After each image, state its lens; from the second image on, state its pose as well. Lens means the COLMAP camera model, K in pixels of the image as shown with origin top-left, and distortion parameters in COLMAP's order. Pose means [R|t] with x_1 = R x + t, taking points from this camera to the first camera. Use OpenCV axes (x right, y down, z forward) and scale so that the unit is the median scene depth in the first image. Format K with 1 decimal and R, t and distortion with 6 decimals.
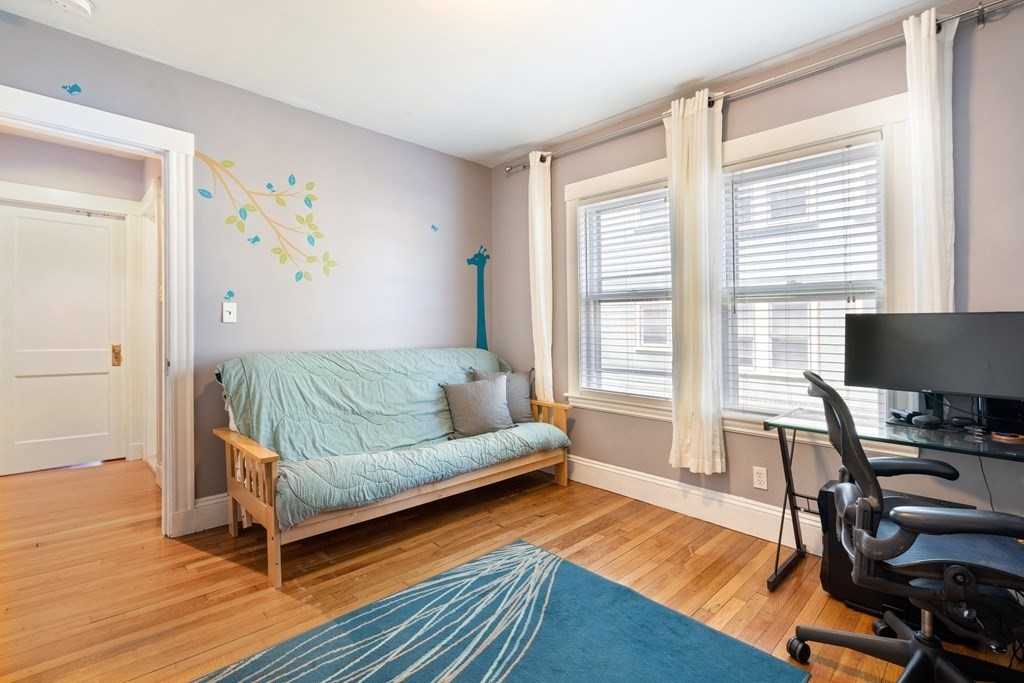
lens RADIAL K [[471.7, 0, 509.9], [0, 471.7, 338.8], [0, 0, 1]] dist [-0.007011, 0.002063]
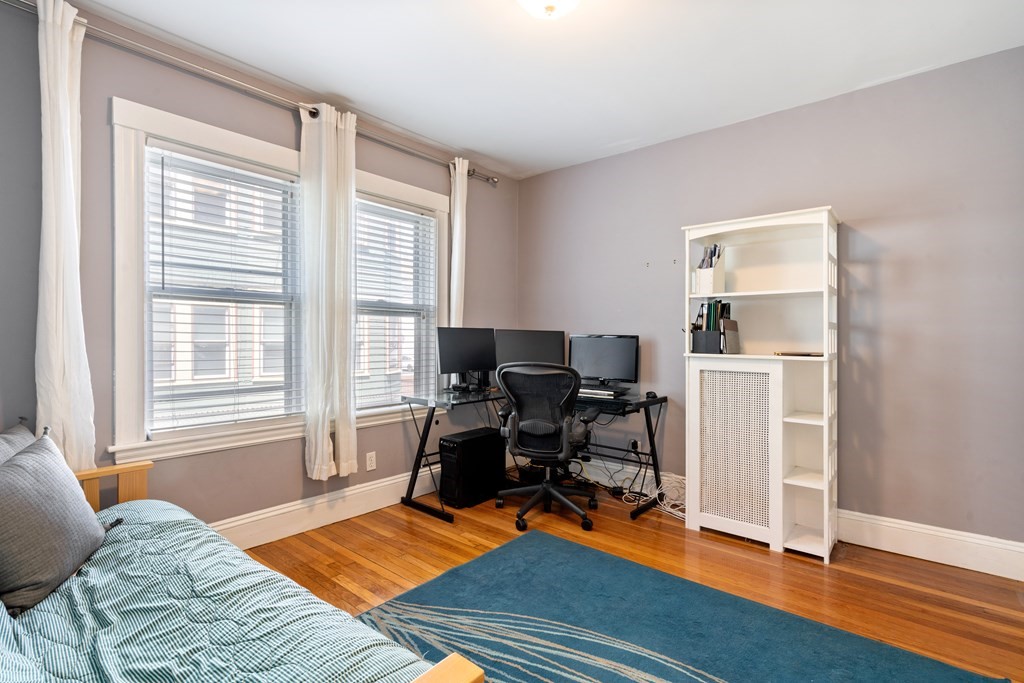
lens RADIAL K [[471.7, 0, 510.0], [0, 471.7, 335.0], [0, 0, 1]] dist [-0.007011, 0.002063]
pose [[-0.090788, -0.005348, 0.995856, -0.712069], [0.017150, 0.999829, 0.006933, -0.029036], [-0.995723, 0.017708, -0.090681, 0.771108]]
